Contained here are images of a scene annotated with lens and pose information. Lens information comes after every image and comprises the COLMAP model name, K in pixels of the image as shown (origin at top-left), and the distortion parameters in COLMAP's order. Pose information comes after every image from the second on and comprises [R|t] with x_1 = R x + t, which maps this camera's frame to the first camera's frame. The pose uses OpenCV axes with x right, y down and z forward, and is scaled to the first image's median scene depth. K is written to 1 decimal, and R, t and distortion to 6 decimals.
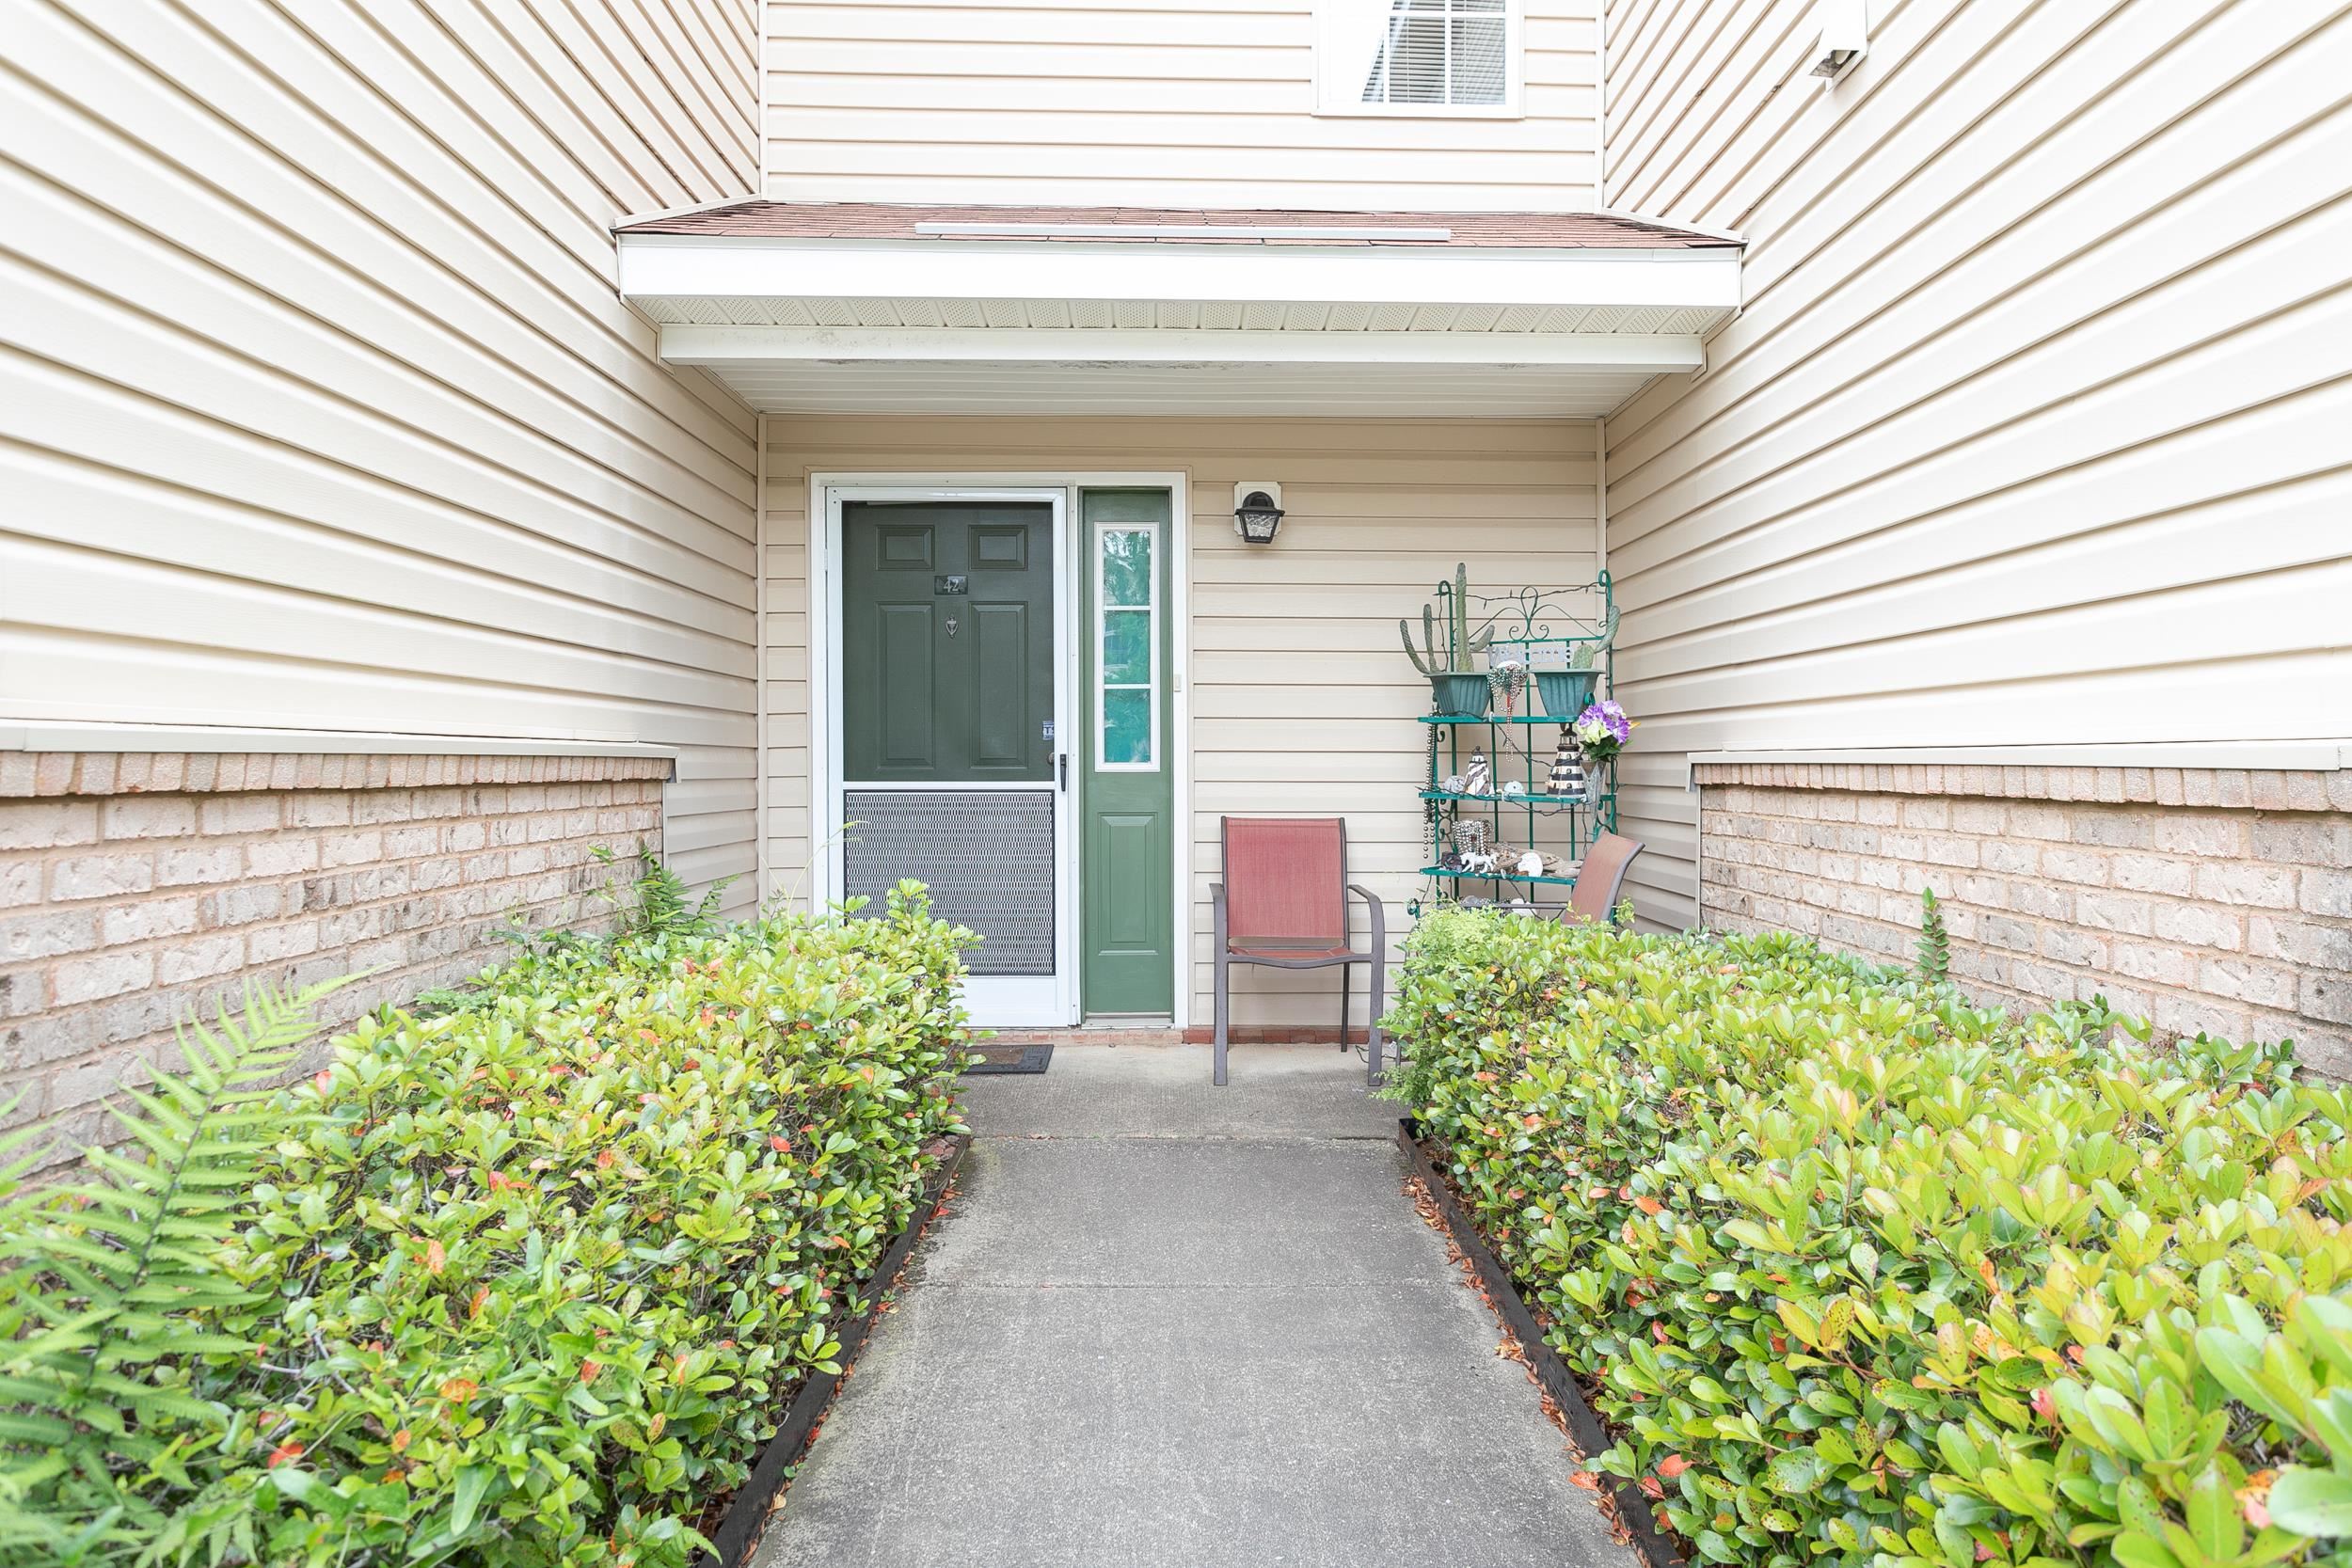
lens RADIAL K [[1524.0, 0, 1176.0], [0, 1524.0, 784.0], [0, 0, 1]] dist [-0.015069, 0.000729]
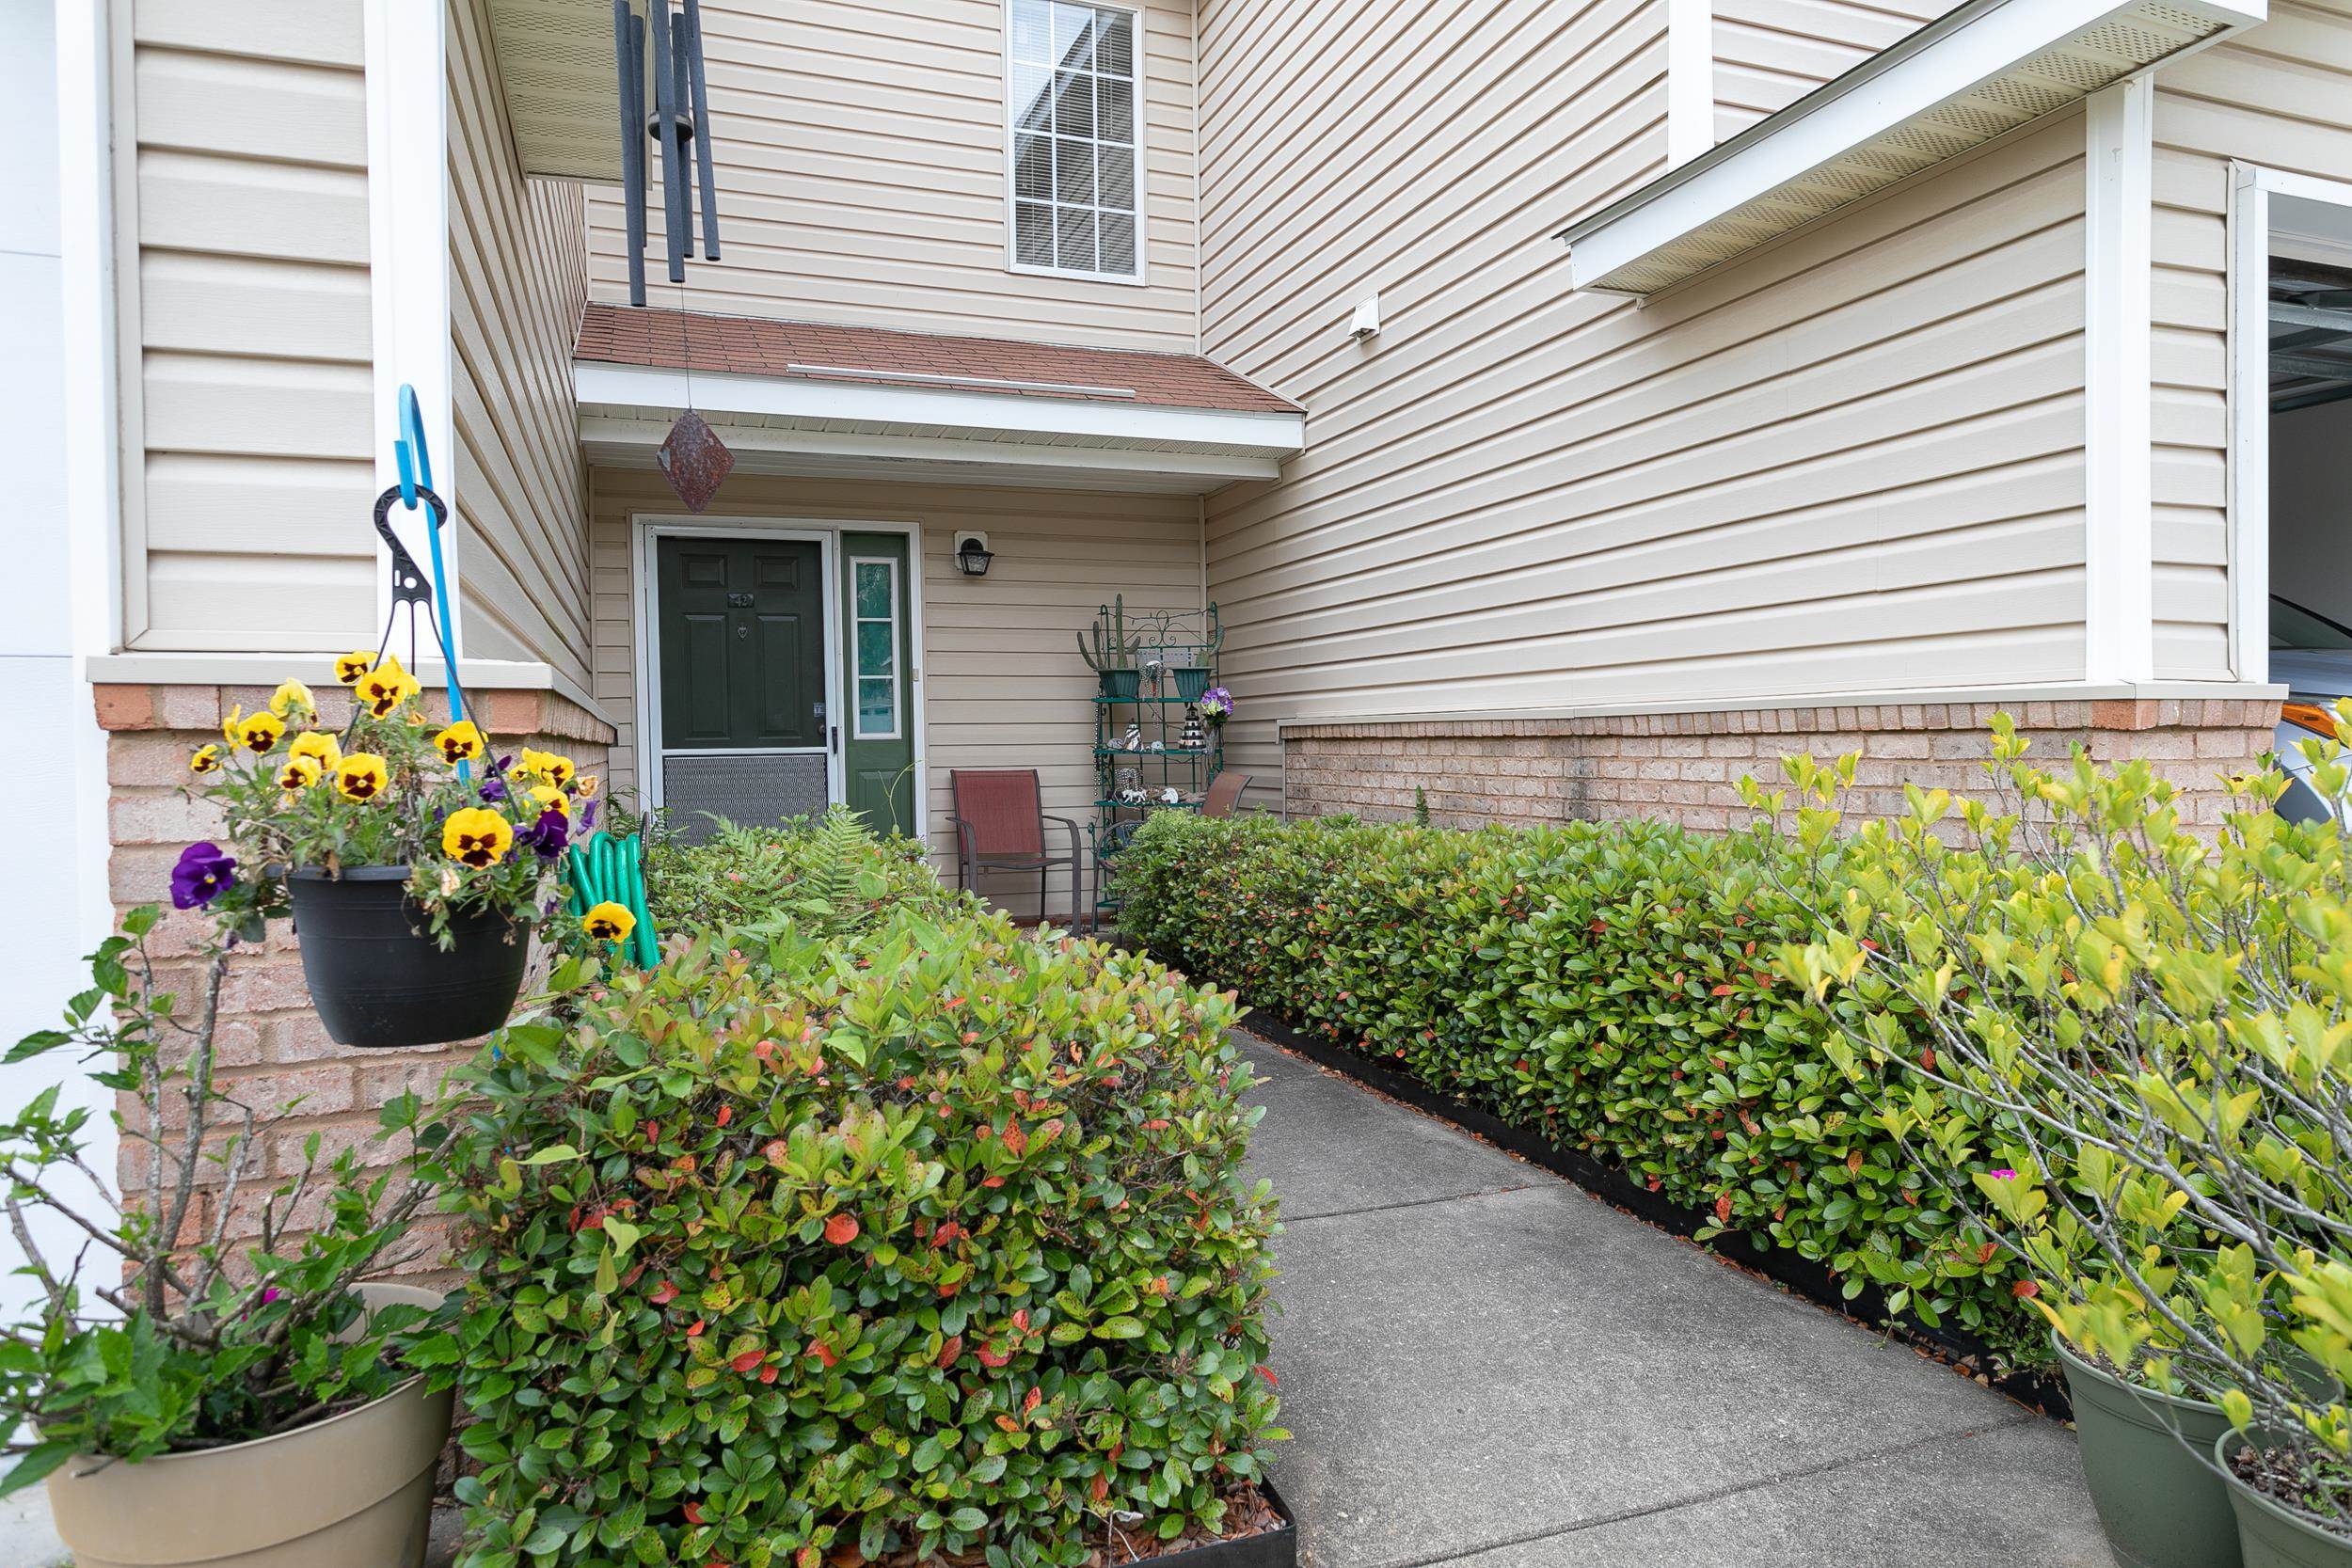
lens RADIAL K [[1524.0, 0, 1176.0], [0, 1524.0, 784.0], [0, 0, 1]] dist [-0.015069, 0.000729]
pose [[0.946850, -0.021152, 0.320980, -0.231531], [0.017122, 0.999735, 0.015372, 0.016720], [-0.321220, -0.009059, 0.946961, -0.407576]]
